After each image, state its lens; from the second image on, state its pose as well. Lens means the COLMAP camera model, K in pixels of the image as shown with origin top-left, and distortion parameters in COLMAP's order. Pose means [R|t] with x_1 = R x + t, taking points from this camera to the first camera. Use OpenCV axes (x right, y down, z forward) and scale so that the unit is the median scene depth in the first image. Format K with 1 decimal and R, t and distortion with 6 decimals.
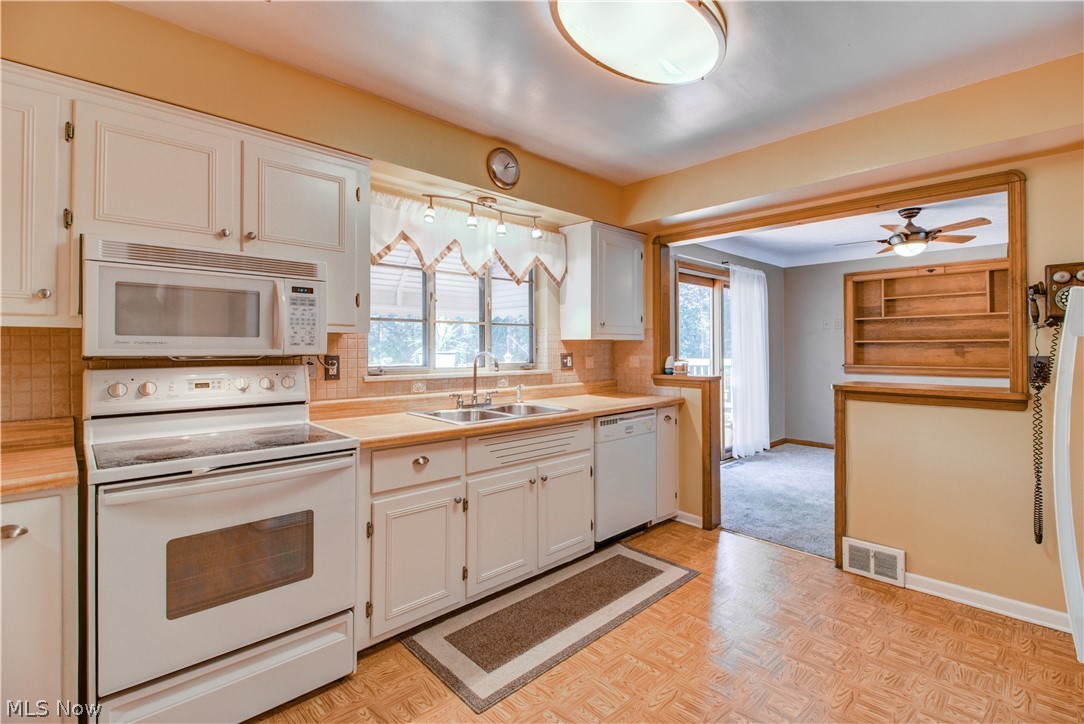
lens RADIAL K [[498.6, 0, 545.7], [0, 498.6, 342.7], [0, 0, 1]] dist [-0.001941, -0.001138]
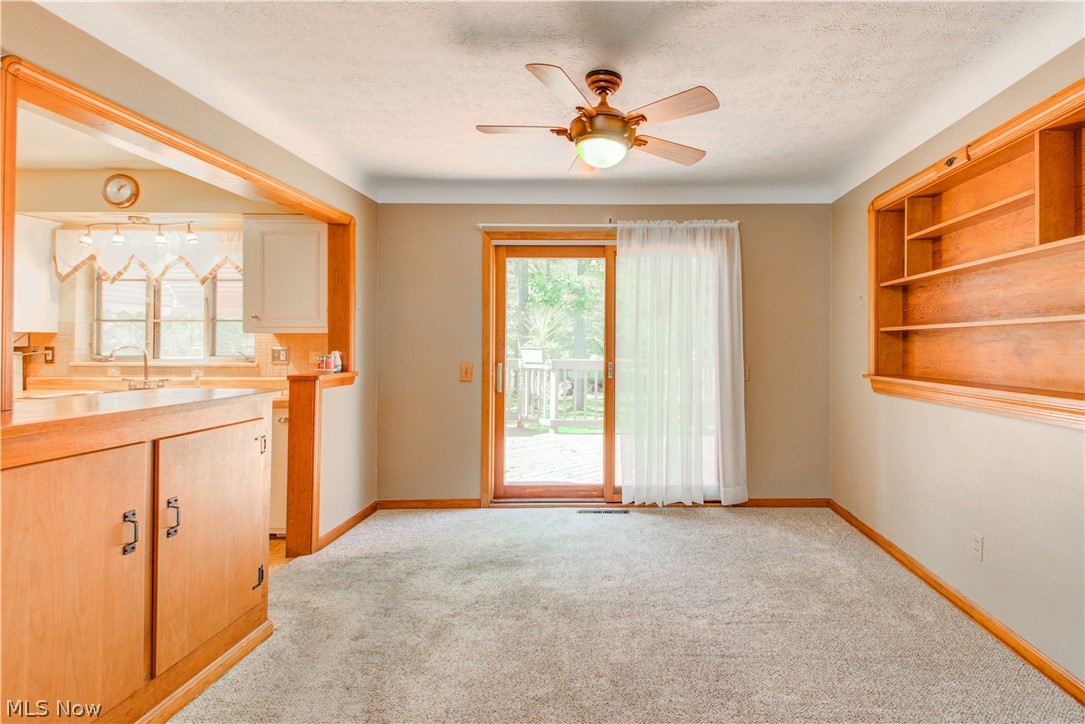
lens RADIAL K [[524.6, 0, 629.7], [0, 524.6, 353.6], [0, 0, 1]] dist [0.014056, -0.011135]
pose [[0.735686, 0.012286, -0.677212, 1.427900], [0.006183, 0.999672, 0.024853, 0.012926], [0.677295, -0.022471, 0.735368, 0.770188]]
